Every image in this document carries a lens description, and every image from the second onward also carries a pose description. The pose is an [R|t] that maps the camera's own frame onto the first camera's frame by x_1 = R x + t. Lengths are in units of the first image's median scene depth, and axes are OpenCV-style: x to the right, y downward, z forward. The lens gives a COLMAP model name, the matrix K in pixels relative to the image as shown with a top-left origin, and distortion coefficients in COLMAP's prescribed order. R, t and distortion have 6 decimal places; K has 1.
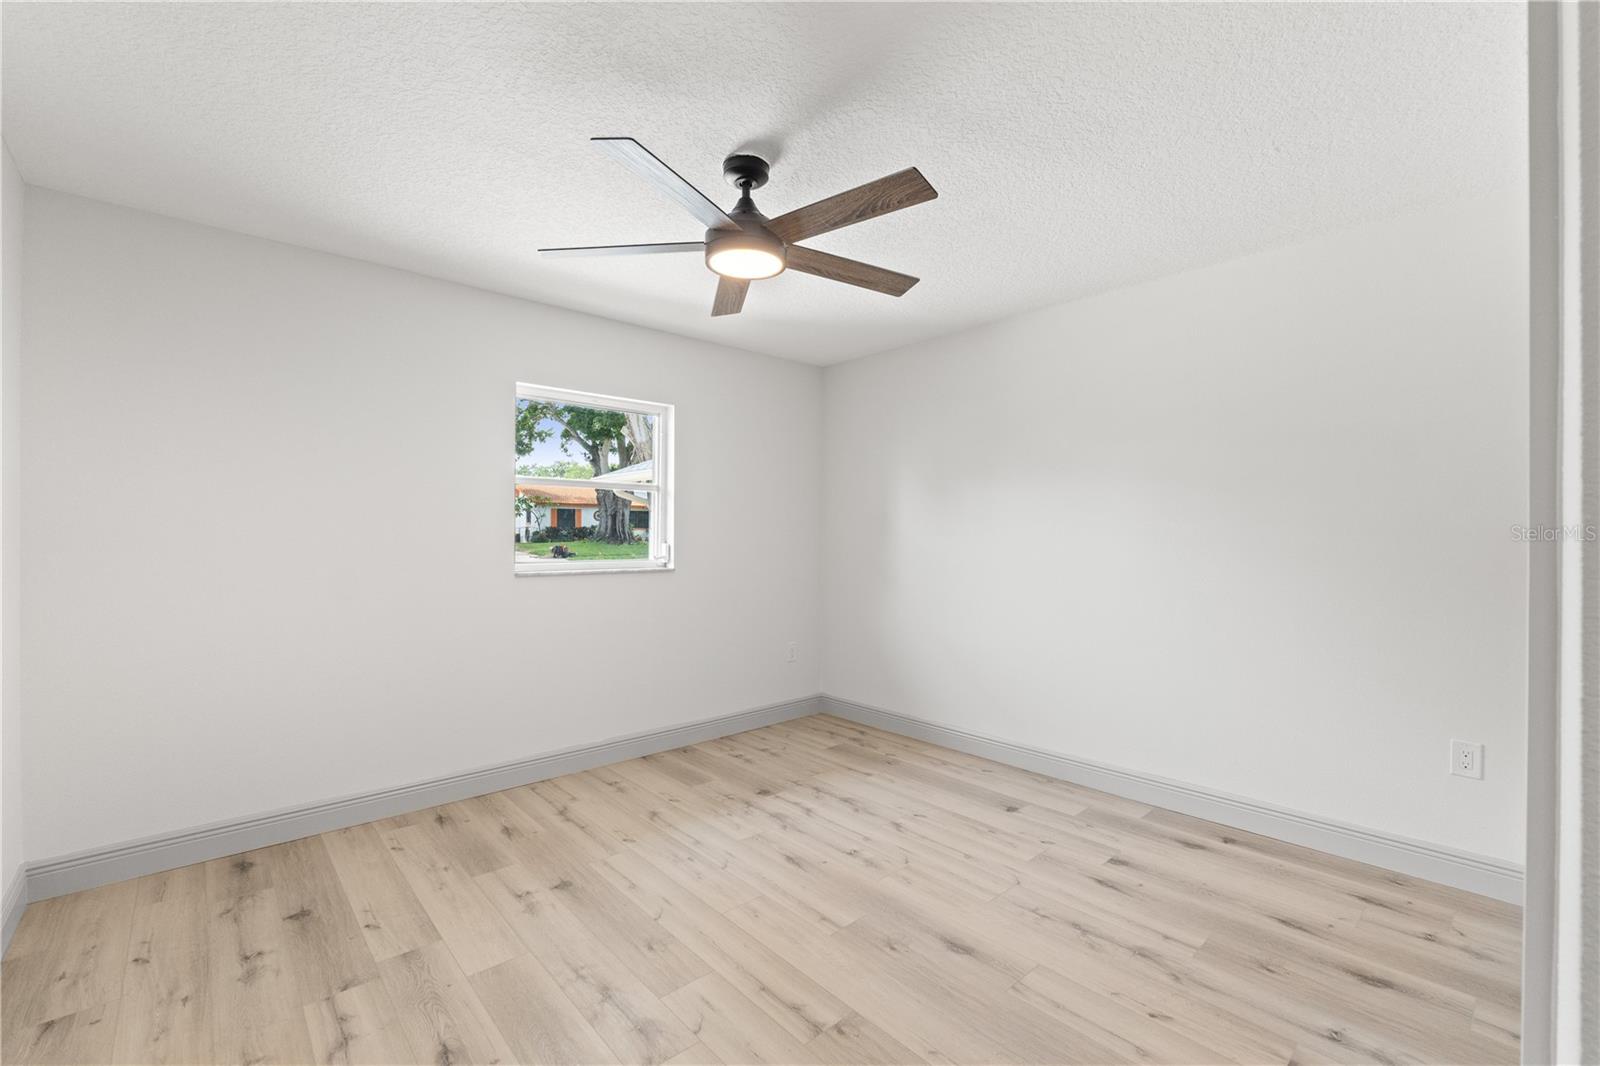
lens RADIAL K [[693.7, 0, 799.6], [0, 693.7, 533.4], [0, 0, 1]] dist [-0.004981, 0.000127]
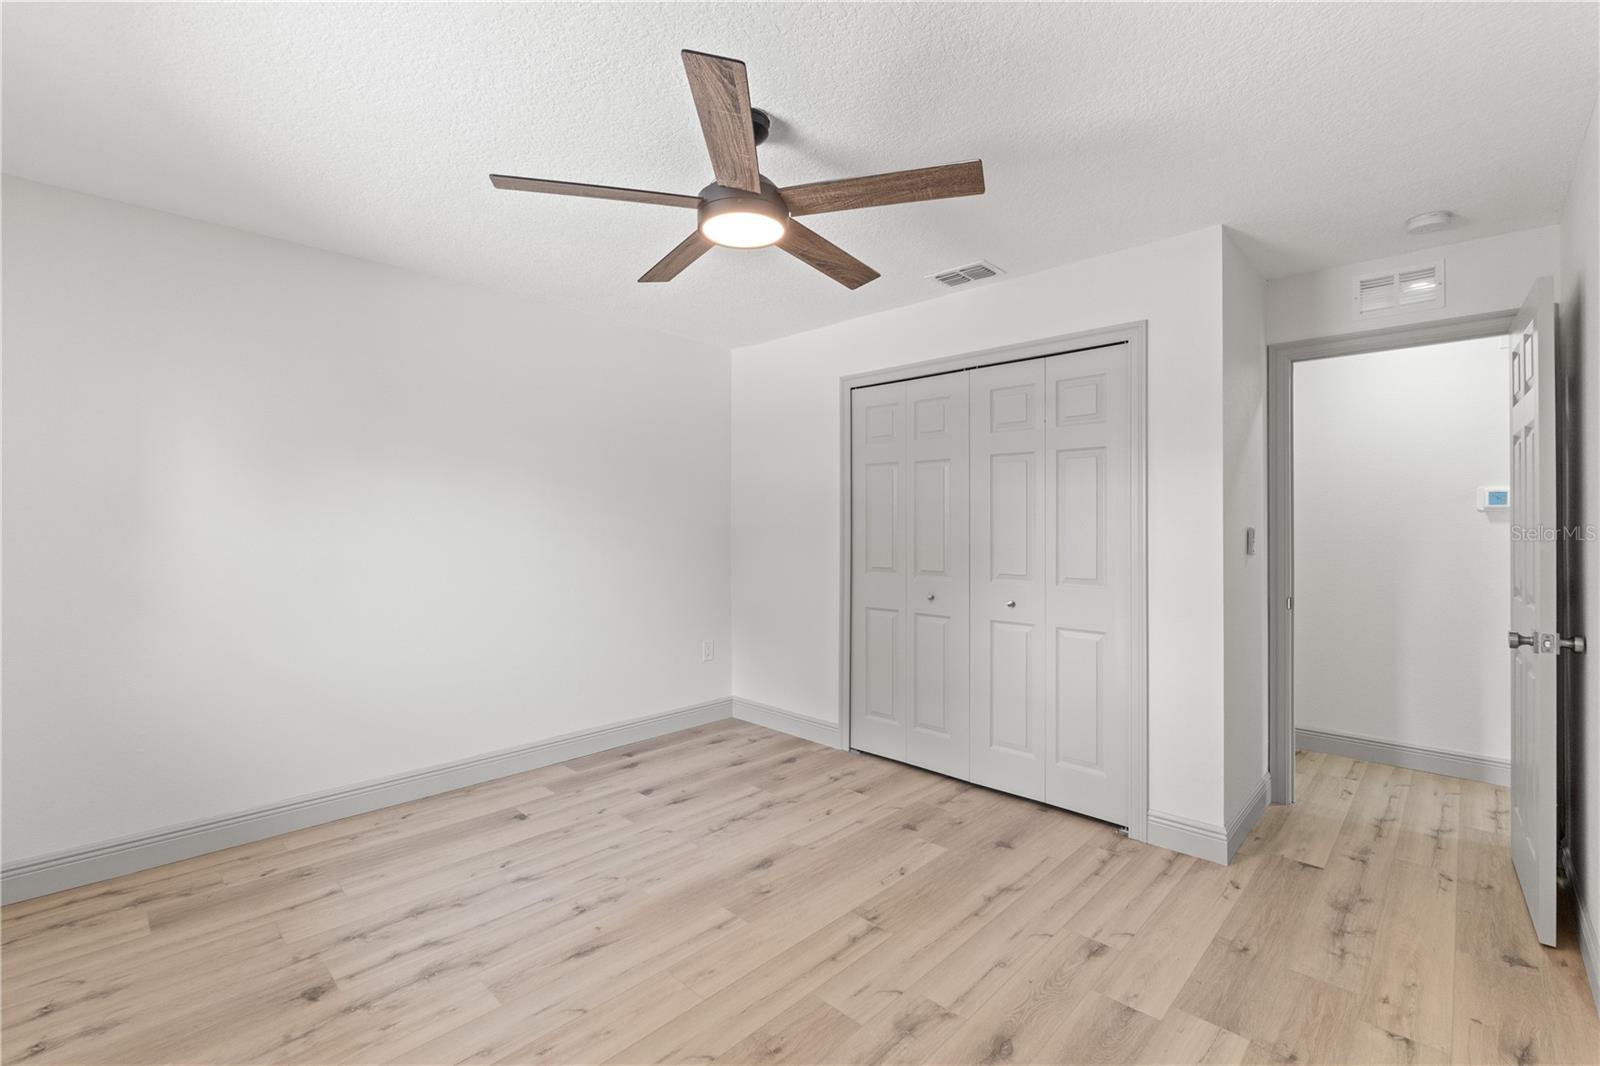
lens RADIAL K [[693.7, 0, 788.0], [0, 693.7, 529.0], [0, 0, 1]] dist [-0.004981, 0.000127]
pose [[-0.072418, -0.008623, 0.997337, -0.750775], [-0.007100, 0.999942, 0.008130, -0.016426], [-0.997349, -0.006492, -0.072475, 0.770028]]
